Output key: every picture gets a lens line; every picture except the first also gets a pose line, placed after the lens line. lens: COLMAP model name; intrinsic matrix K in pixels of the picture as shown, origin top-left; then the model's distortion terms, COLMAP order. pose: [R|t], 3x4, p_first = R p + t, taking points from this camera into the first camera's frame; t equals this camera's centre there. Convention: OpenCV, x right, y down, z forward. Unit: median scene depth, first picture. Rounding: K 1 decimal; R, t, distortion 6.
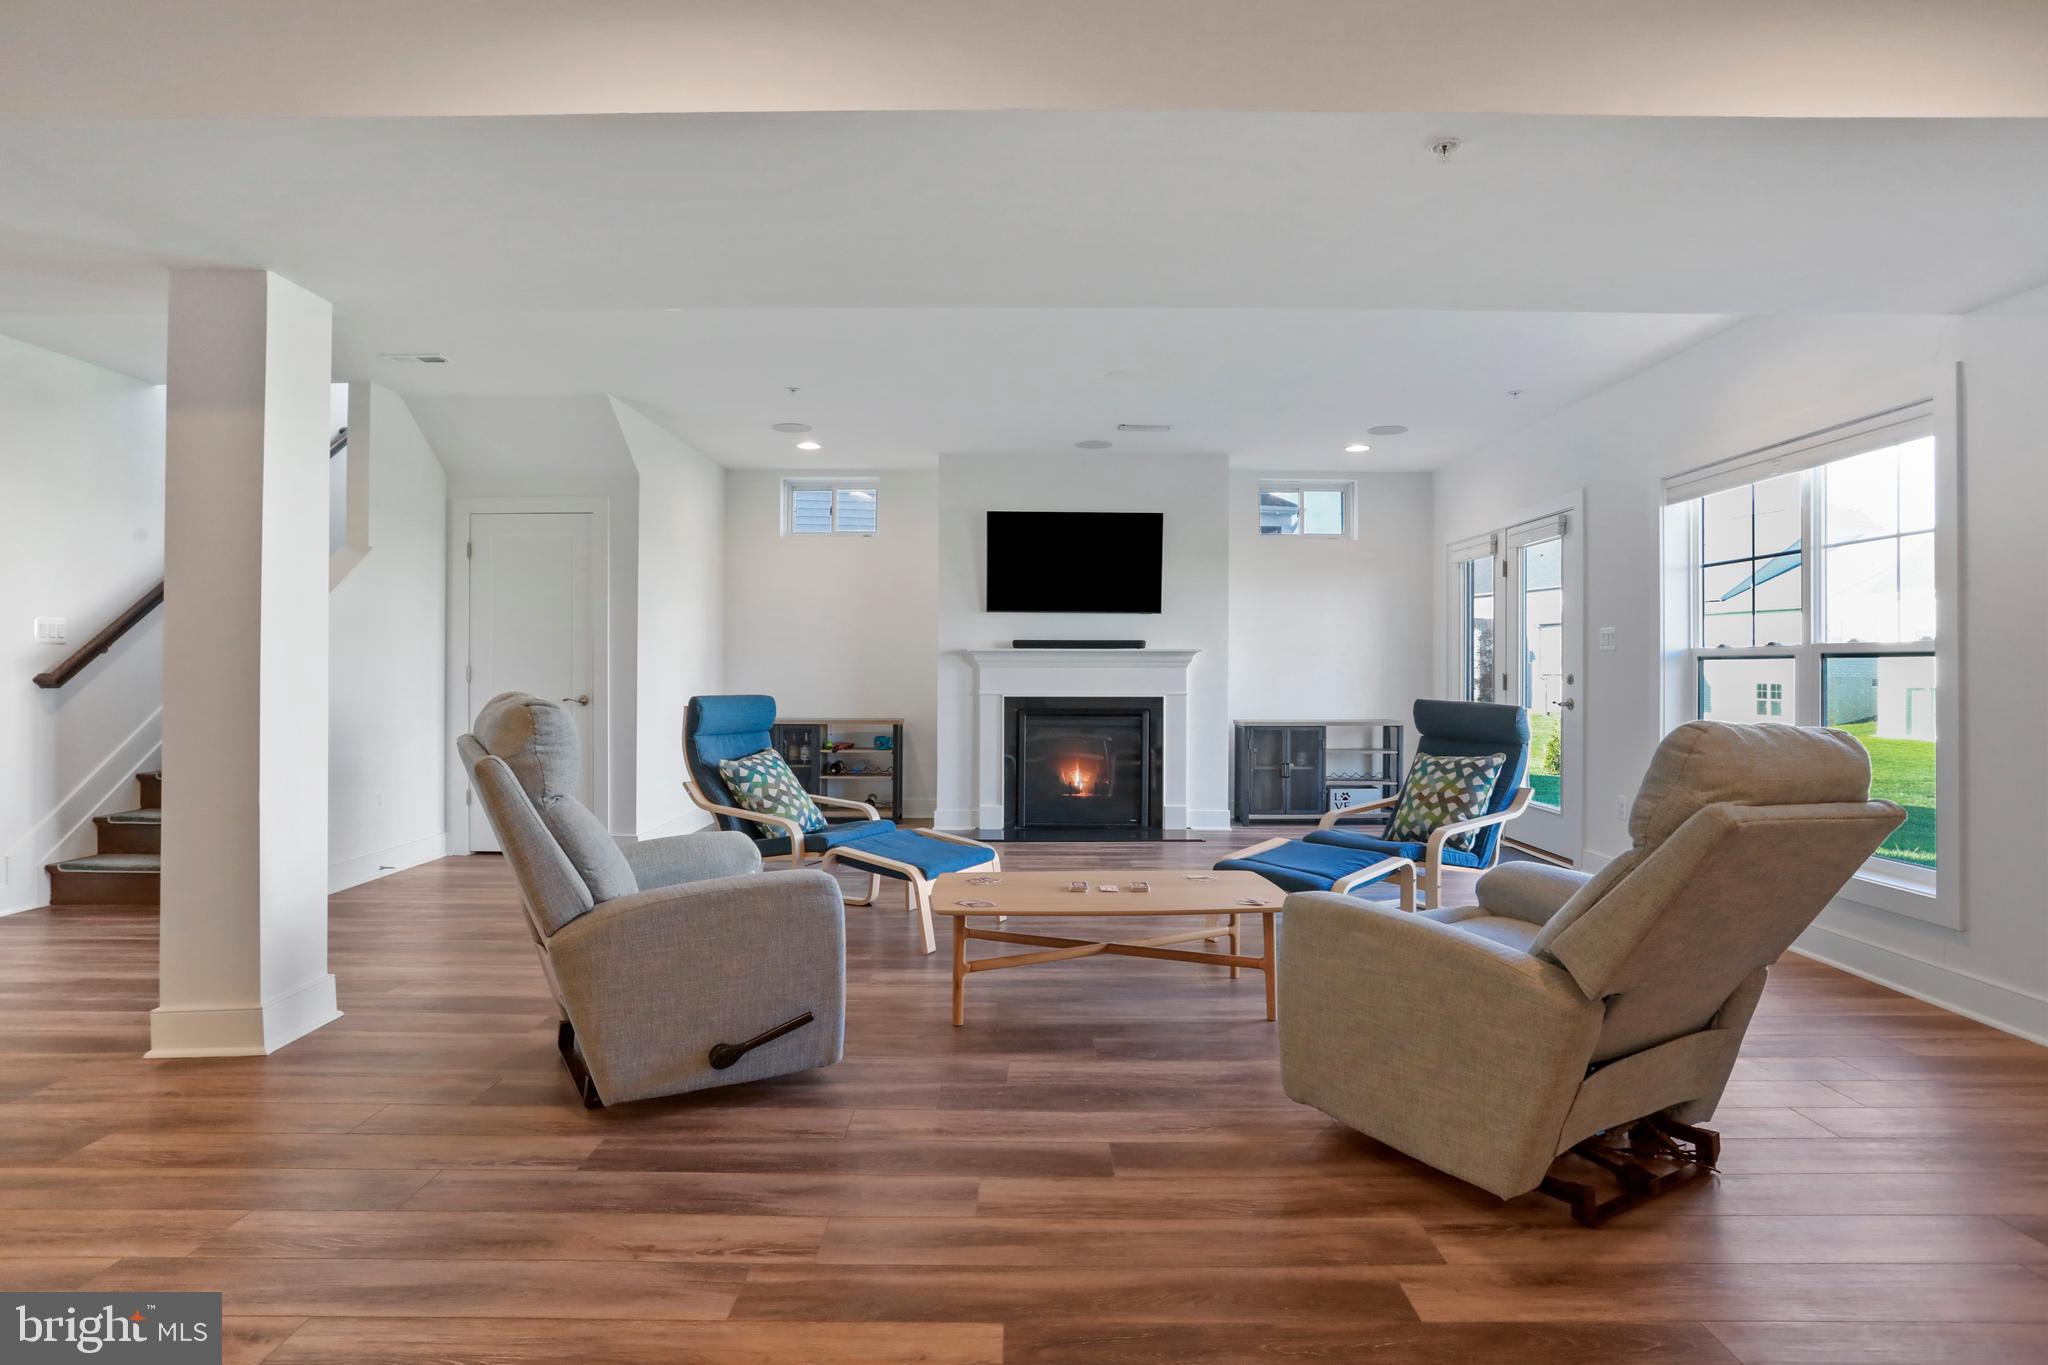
lens RADIAL K [[1075.7, 0, 1020.9], [0, 1075.7, 665.6], [0, 0, 1]] dist [-0.024366, 0.000756]
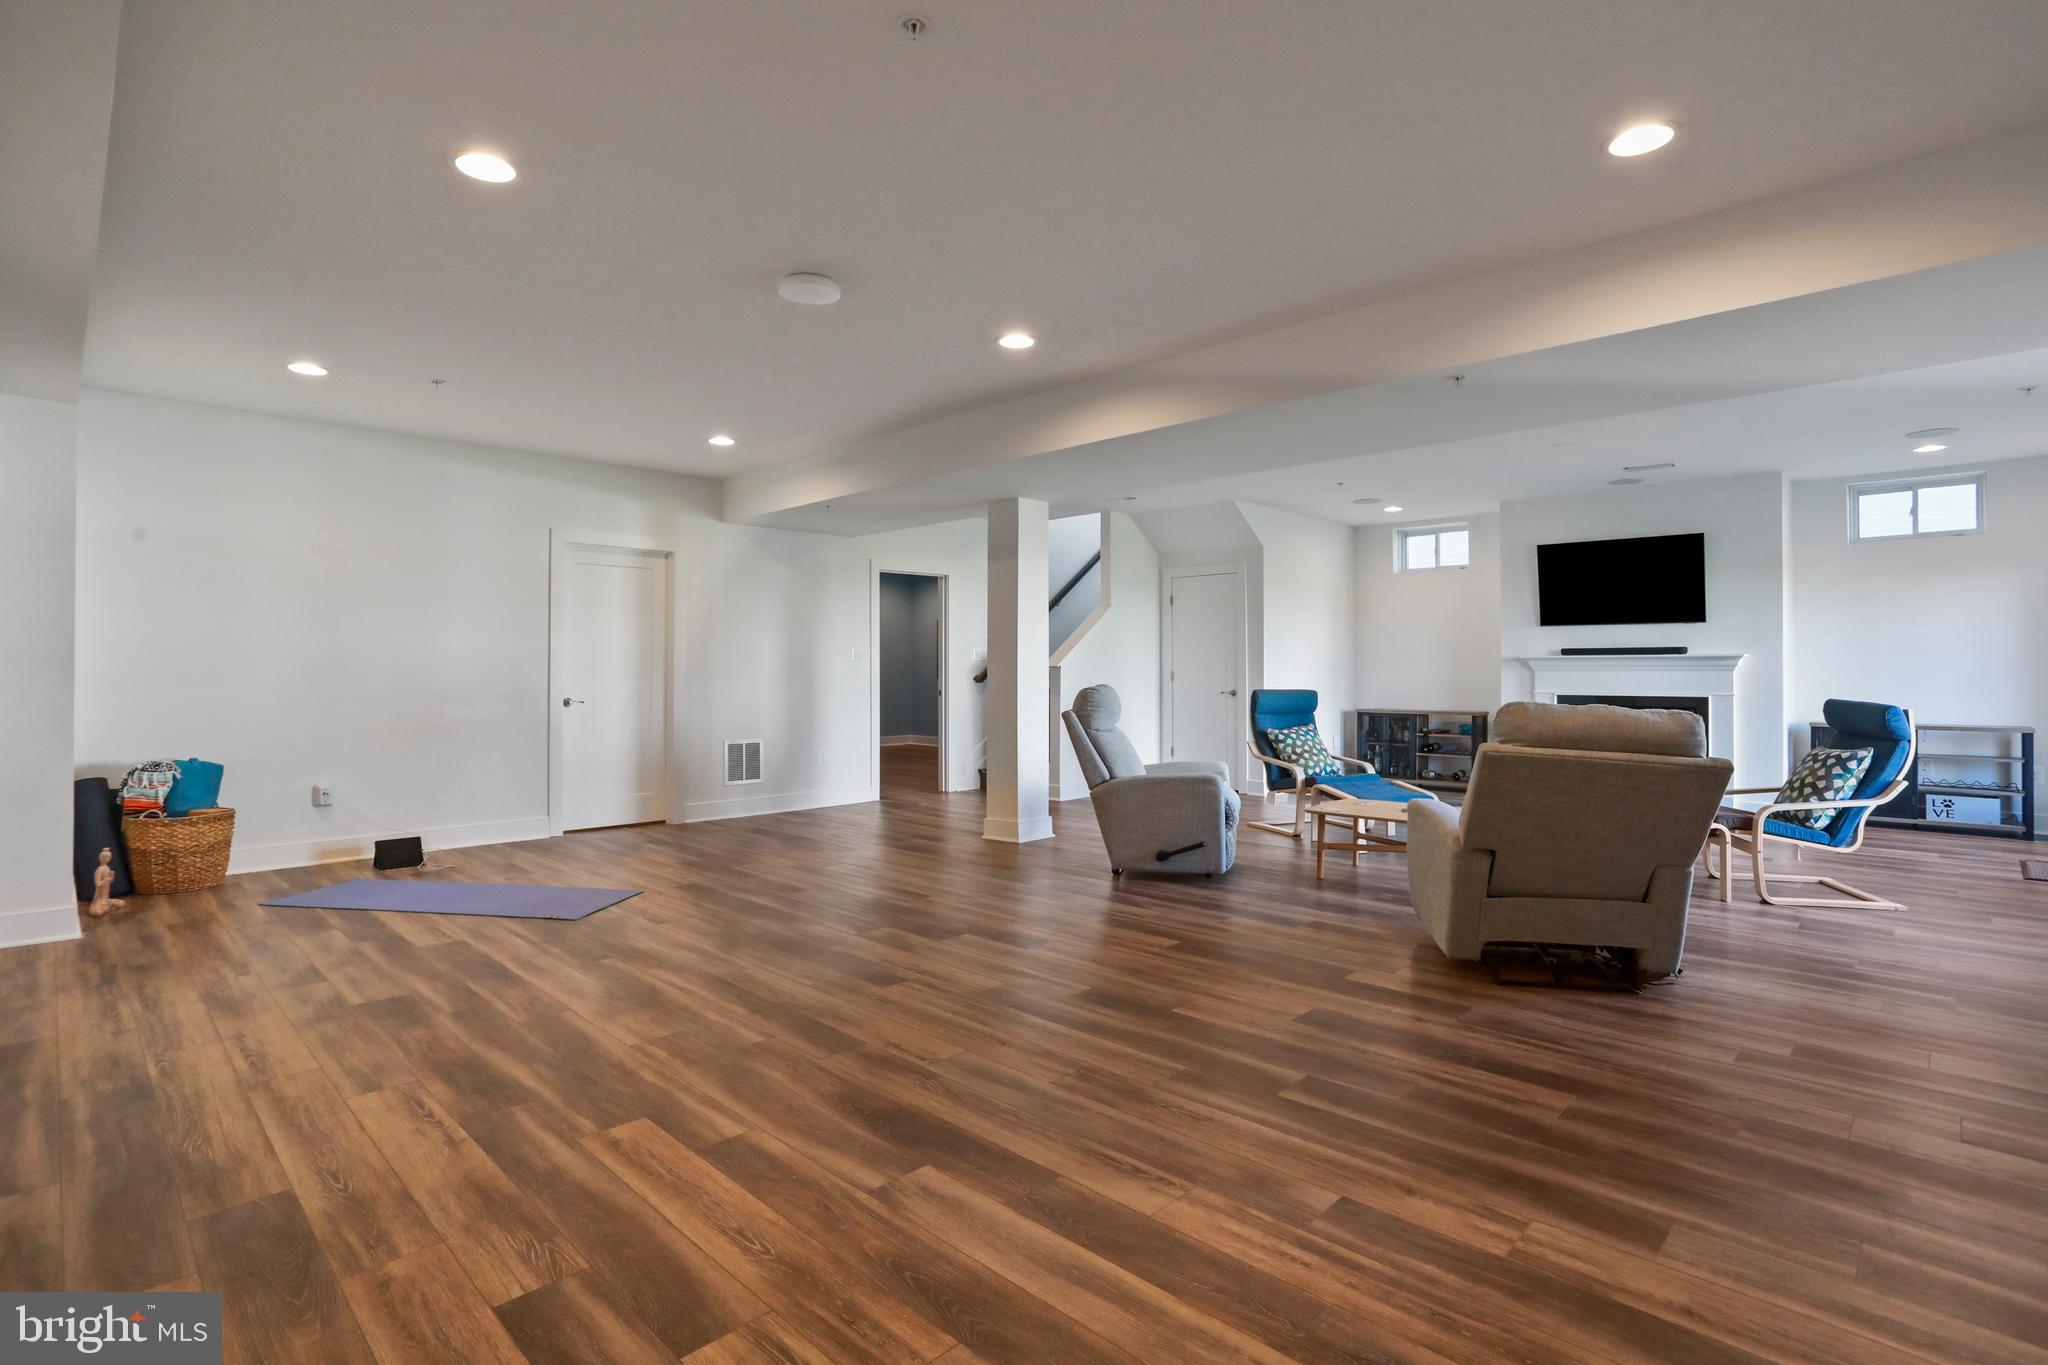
lens RADIAL K [[981.4, 0, 1025.3], [0, 981.4, 679.3], [0, 0, 1]] dist [-0.025976, 0.001030]
pose [[0.720090, 0.003863, -0.693870, 0.484443], [0.003481, 0.999952, 0.009179, -0.001868], [0.693872, -0.009025, 0.720042, -0.322836]]
